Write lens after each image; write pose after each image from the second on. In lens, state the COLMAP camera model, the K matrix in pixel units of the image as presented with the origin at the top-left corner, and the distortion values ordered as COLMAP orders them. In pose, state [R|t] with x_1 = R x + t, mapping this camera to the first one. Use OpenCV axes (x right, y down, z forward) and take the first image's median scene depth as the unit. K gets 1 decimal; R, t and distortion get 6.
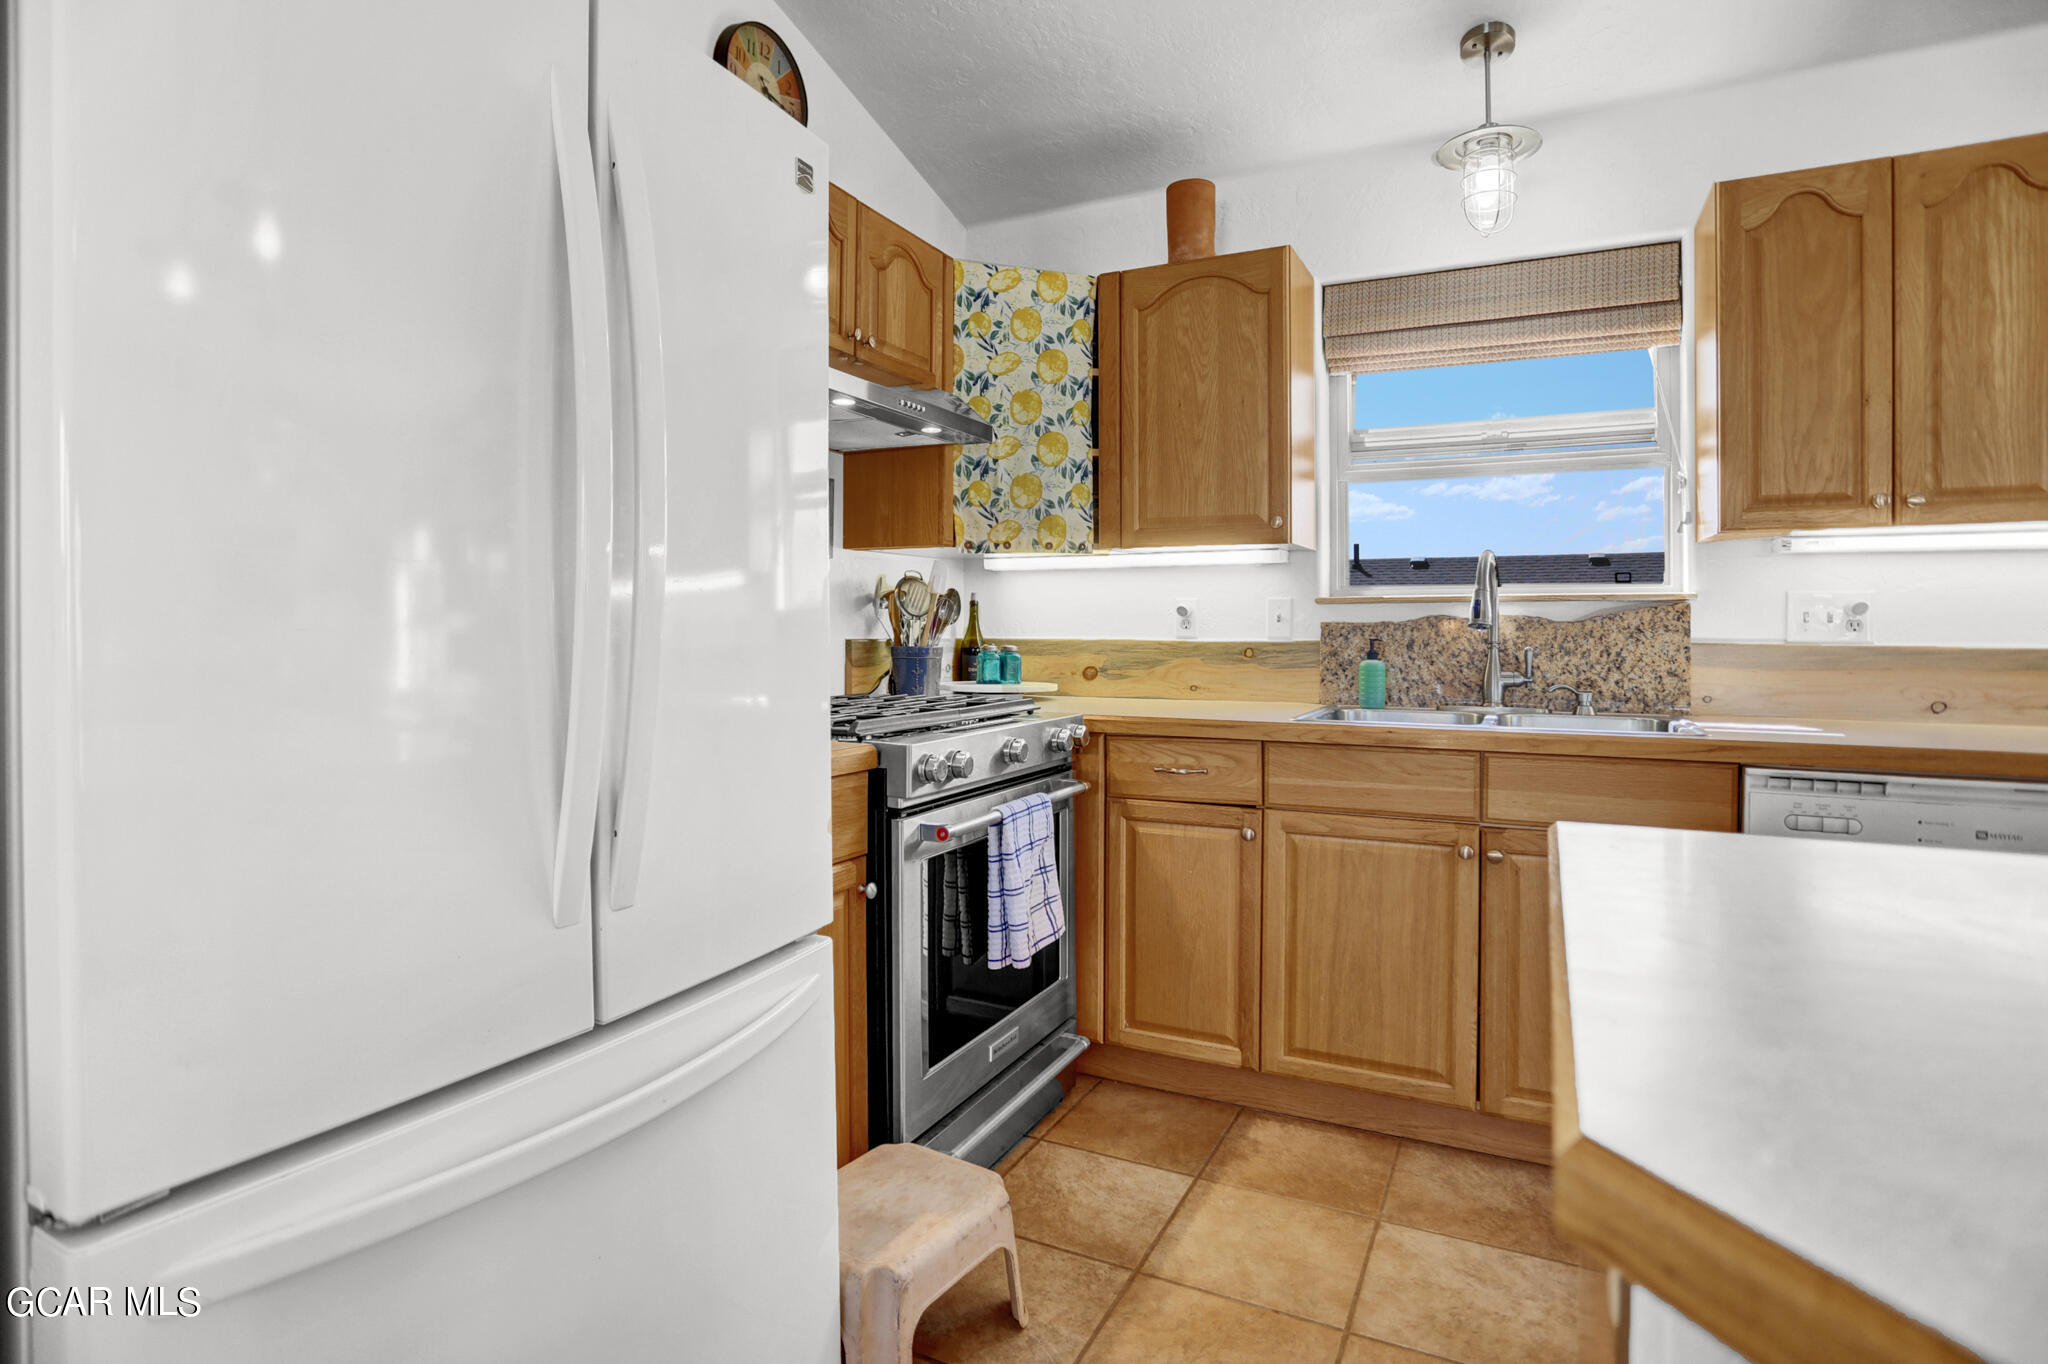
lens RADIAL K [[1045.9, 0, 1006.1], [0, 1045.9, 622.8], [0, 0, 1]] dist [-0.075238, 0.035655]
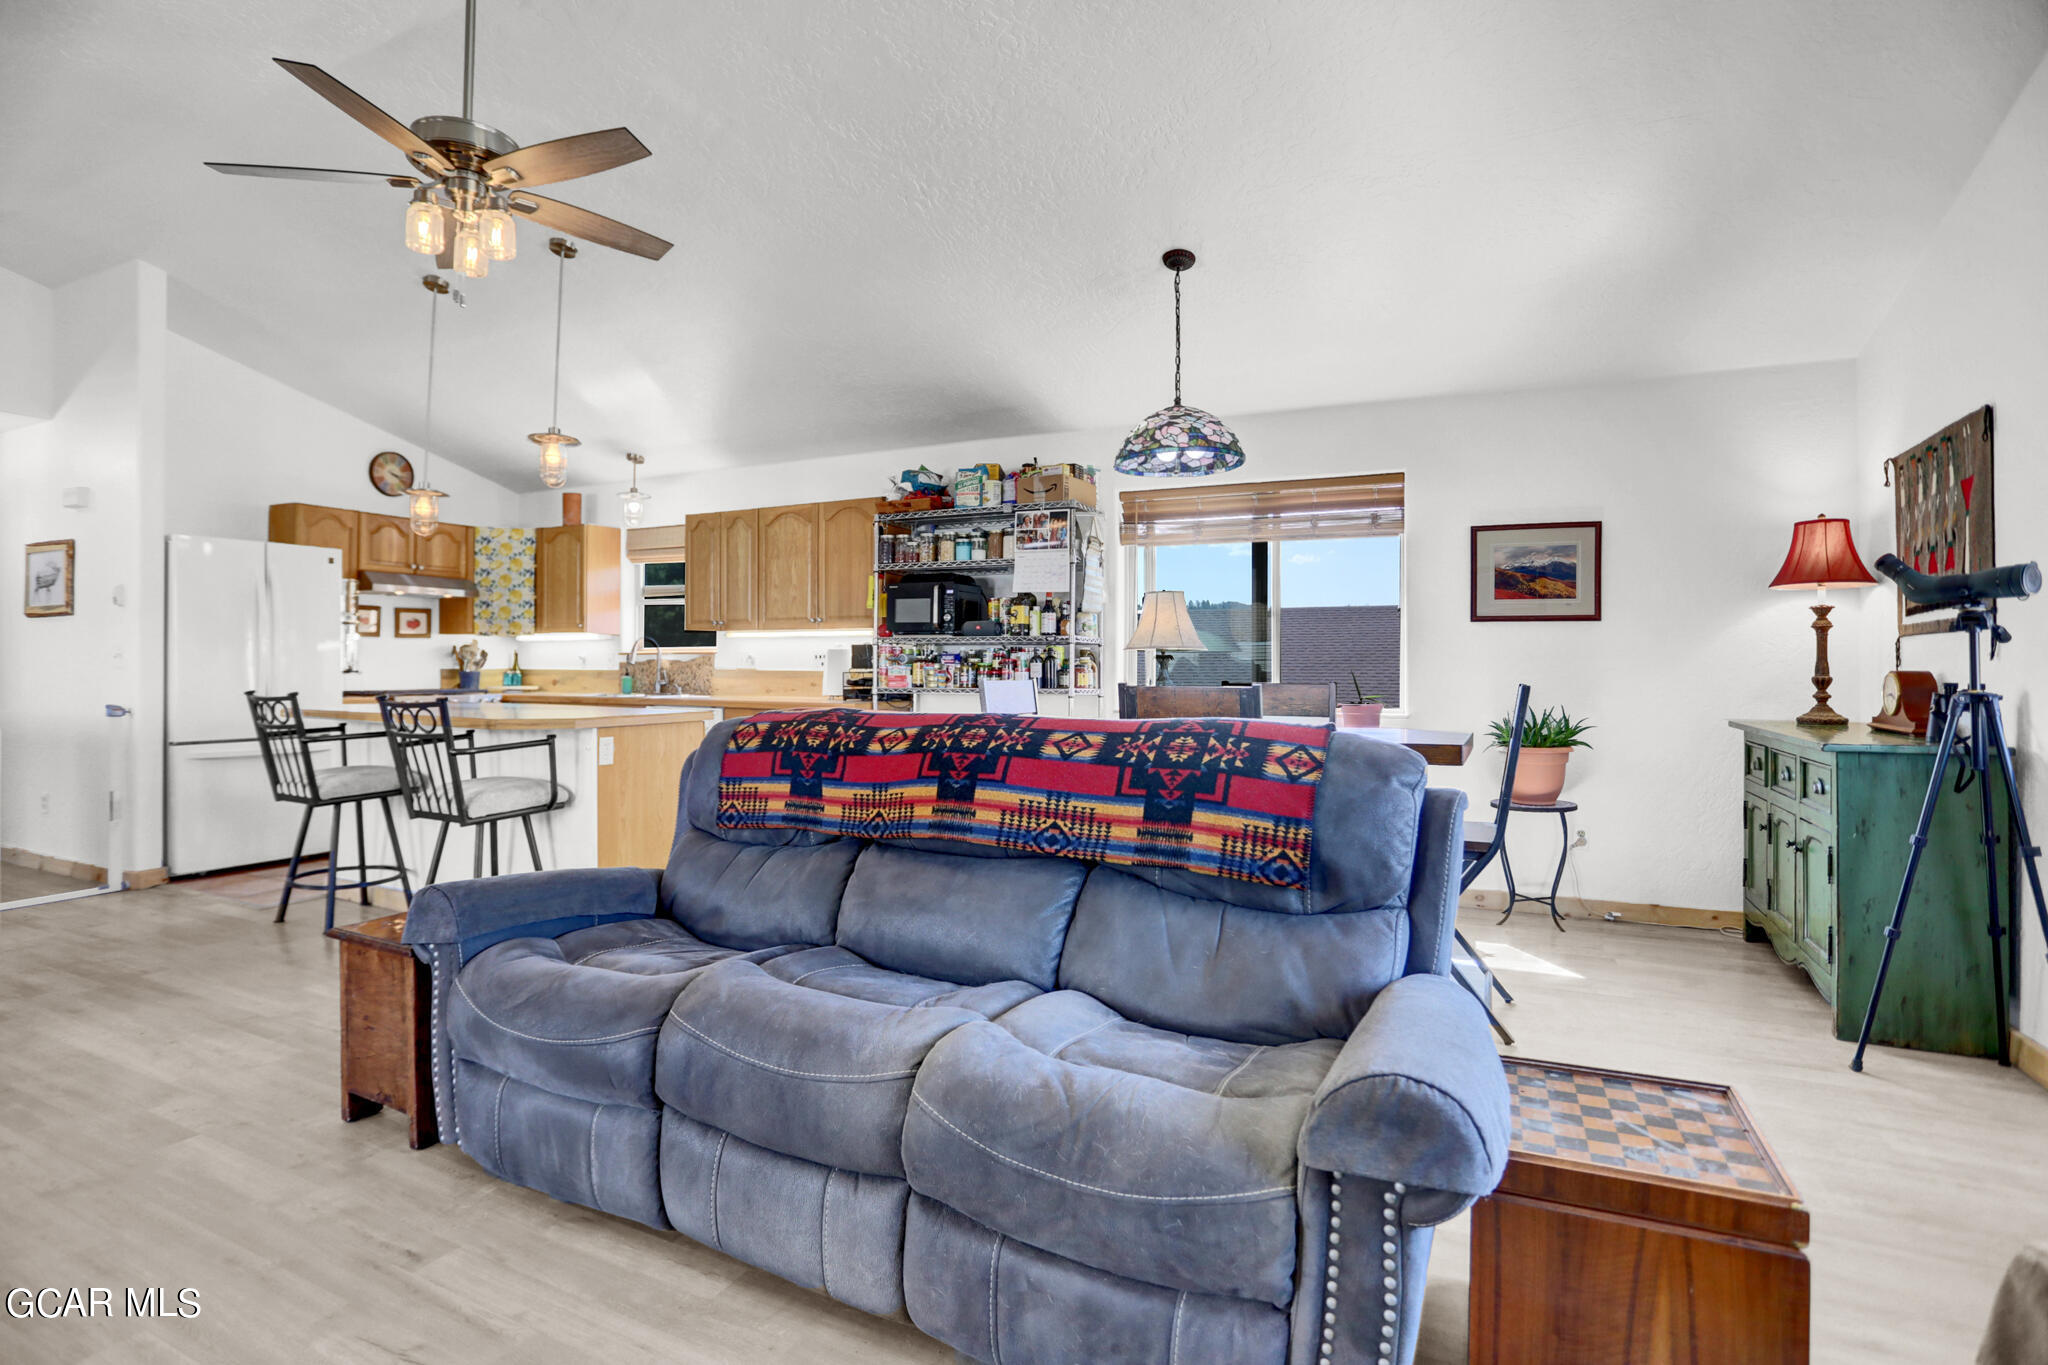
lens RADIAL K [[1010.3, 0, 1011.6], [0, 1010.3, 660.0], [0, 0, 1]] dist [-0.082166, 0.035816]
pose [[0.999753, -0.001086, 0.022195, 1.374339], [0.001130, 0.999997, -0.001995, 0.000862], [-0.022193, 0.002019, 0.999752, -1.699574]]
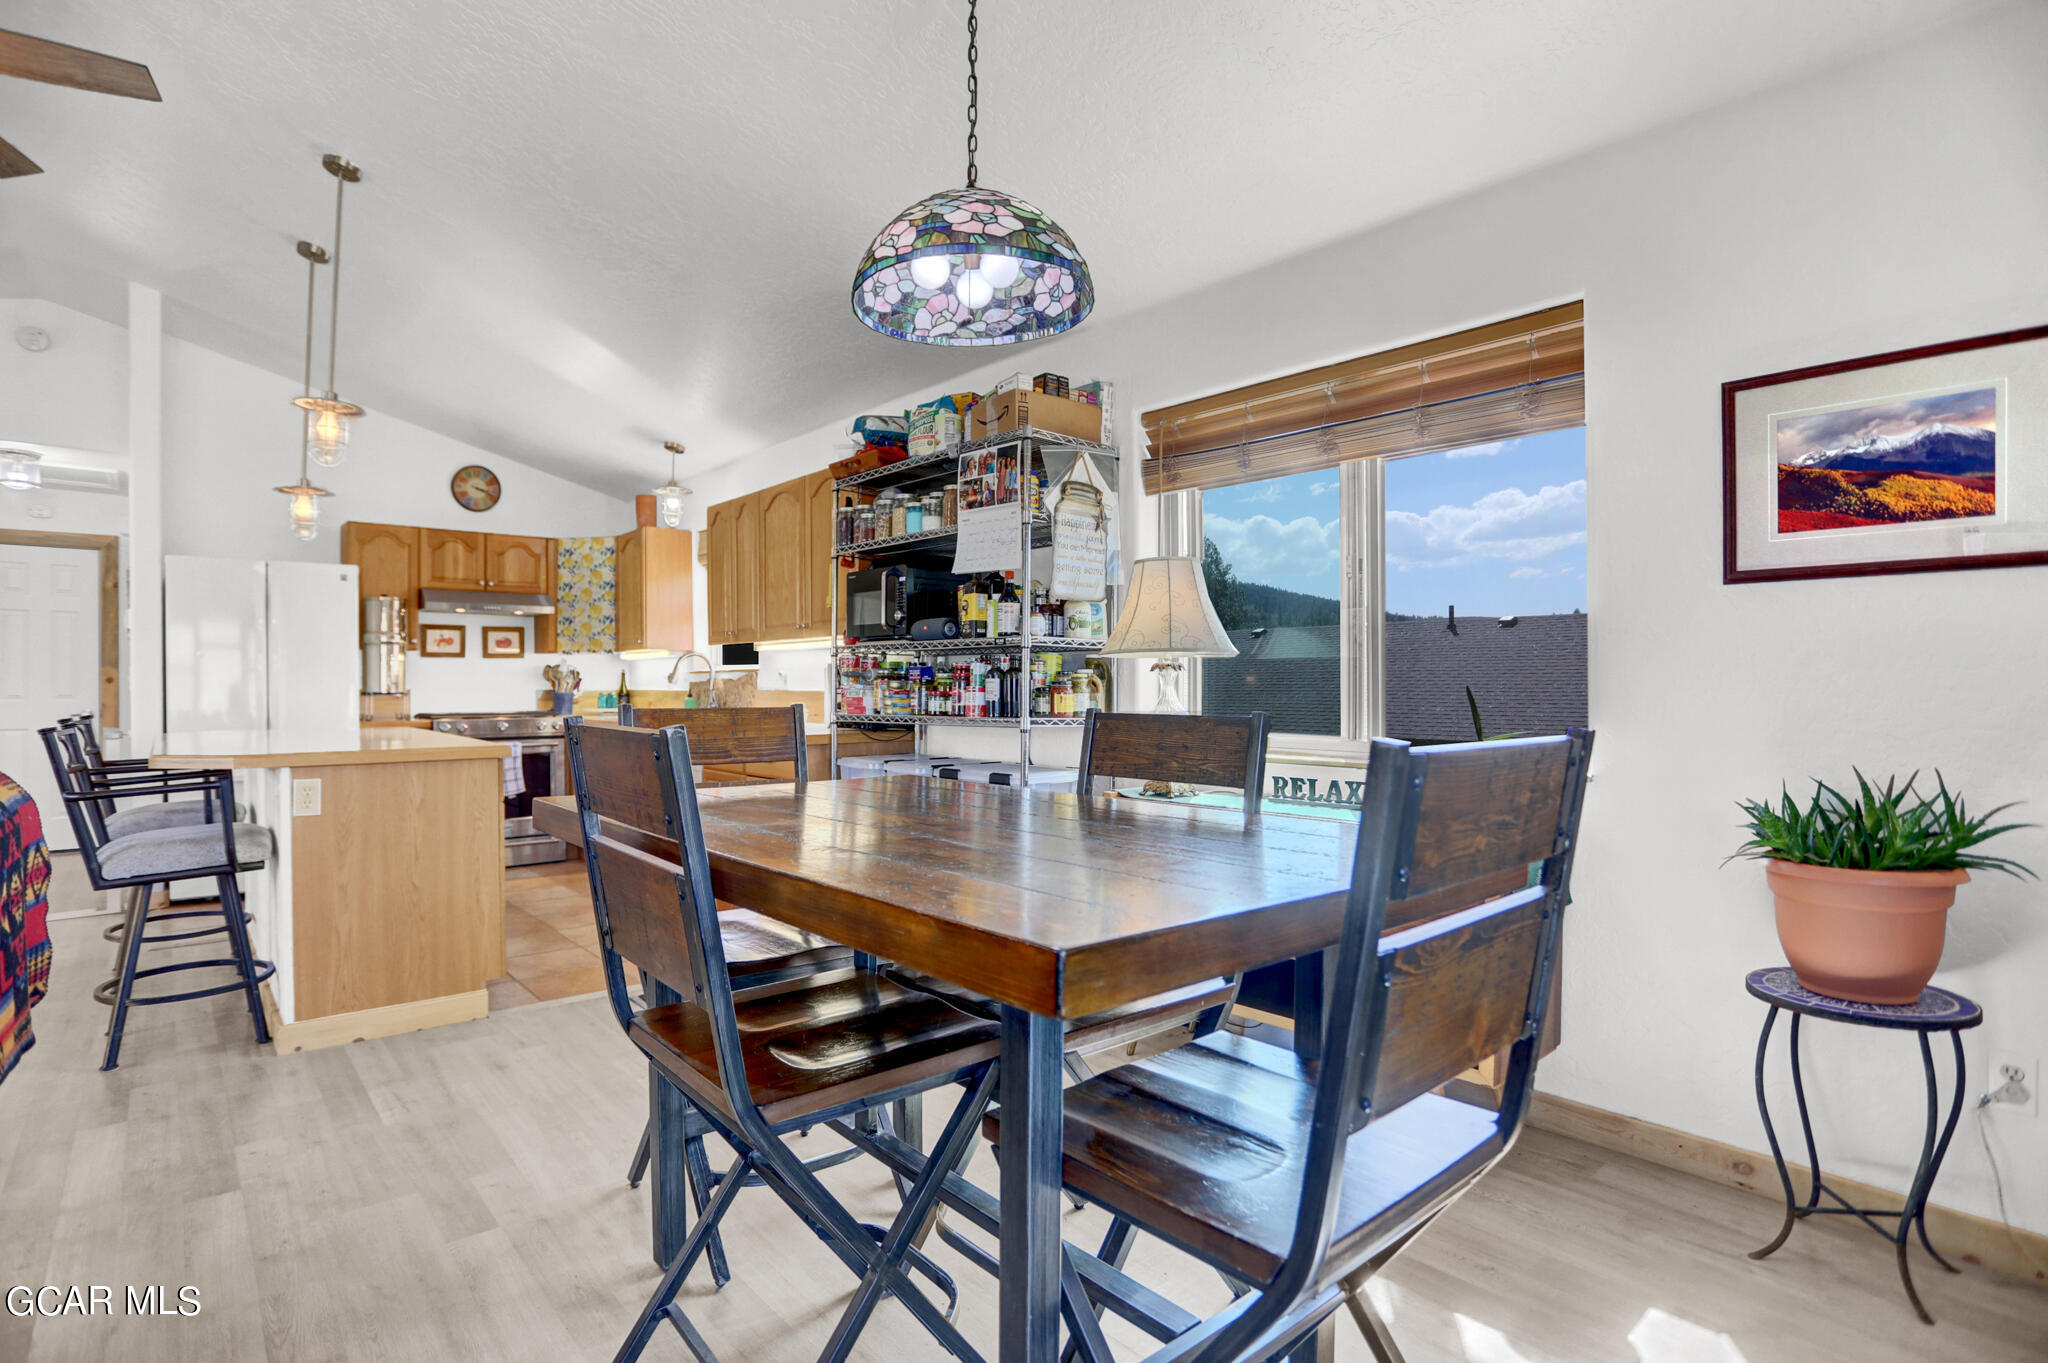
lens RADIAL K [[1010.9, 0, 1014.1], [0, 1010.9, 682.5], [0, 0, 1]] dist [-0.077684, 0.036110]
pose [[0.931151, -0.008370, -0.364538, 1.997391], [0.009633, 0.999952, 0.001647, 0.006001], [0.364507, -0.005045, 0.931187, -0.908798]]
